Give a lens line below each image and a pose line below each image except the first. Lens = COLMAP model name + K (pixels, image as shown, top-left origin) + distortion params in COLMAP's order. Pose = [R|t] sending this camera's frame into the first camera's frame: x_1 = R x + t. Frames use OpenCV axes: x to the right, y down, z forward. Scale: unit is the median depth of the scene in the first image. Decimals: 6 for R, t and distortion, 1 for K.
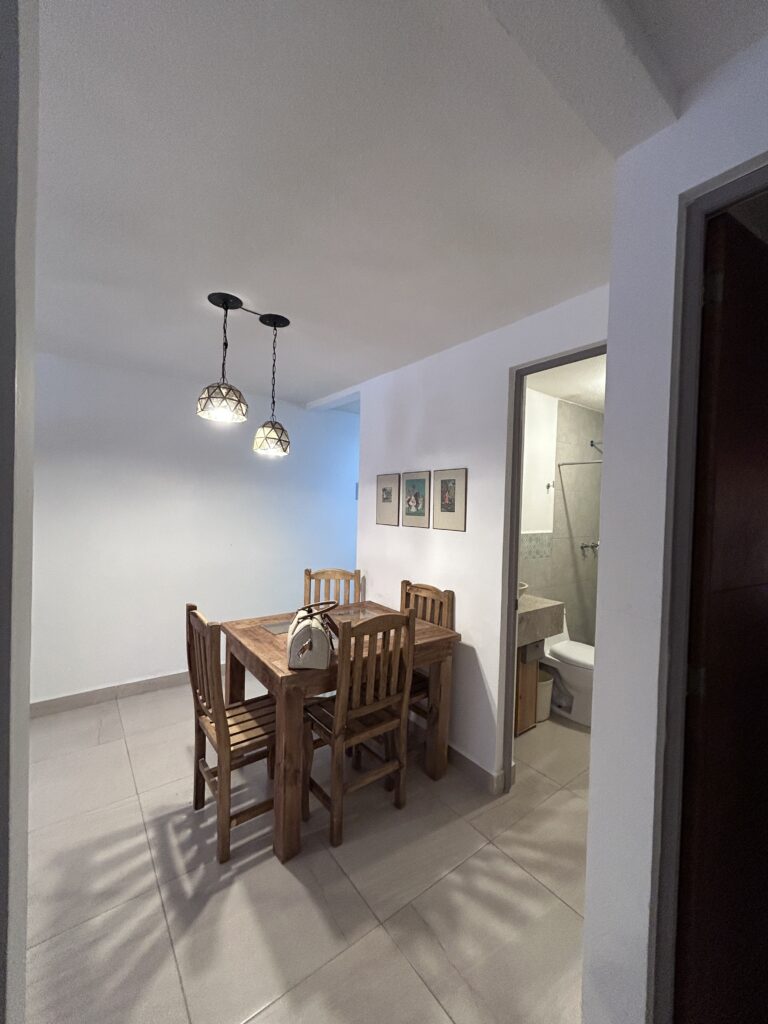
lens RADIAL K [[410.1, 0, 387.0], [0, 410.1, 512.6], [0, 0, 1]] dist [0.000699, -0.000126]
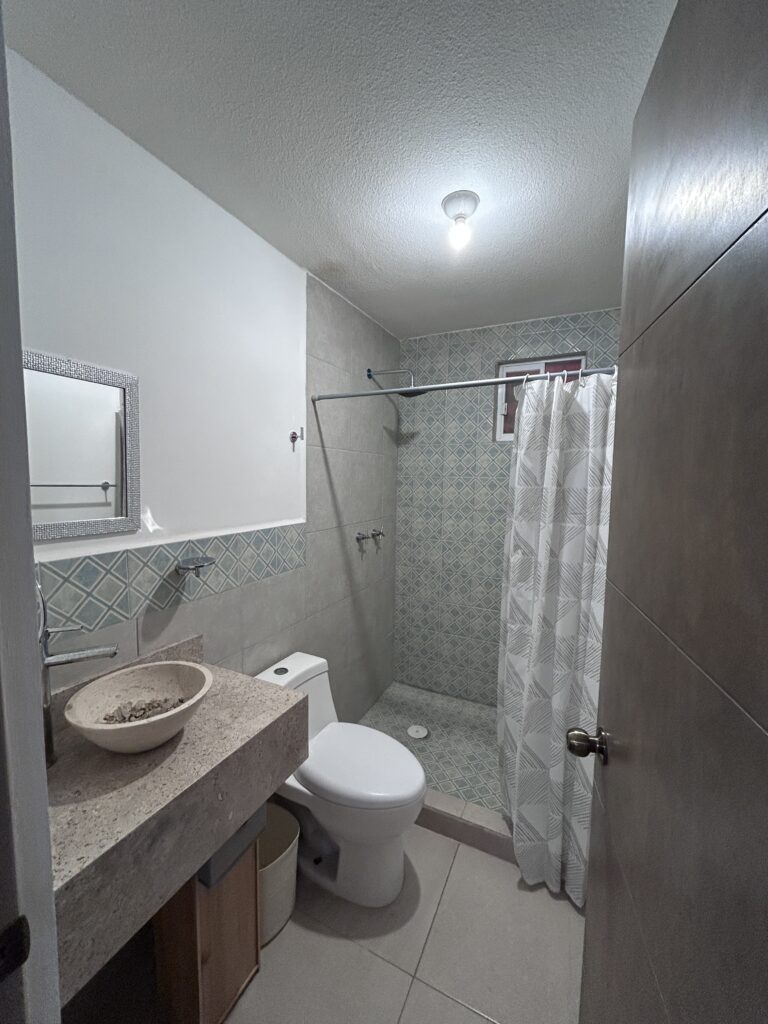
lens RADIAL K [[410.1, 0, 382.0], [0, 410.1, 511.4], [0, 0, 1]] dist [0.000699, -0.000126]
pose [[0.894625, -0.052582, 0.443714, 0.249878], [0.019773, 0.996738, 0.078251, -0.007675], [-0.446381, -0.061232, 0.892746, 0.458339]]
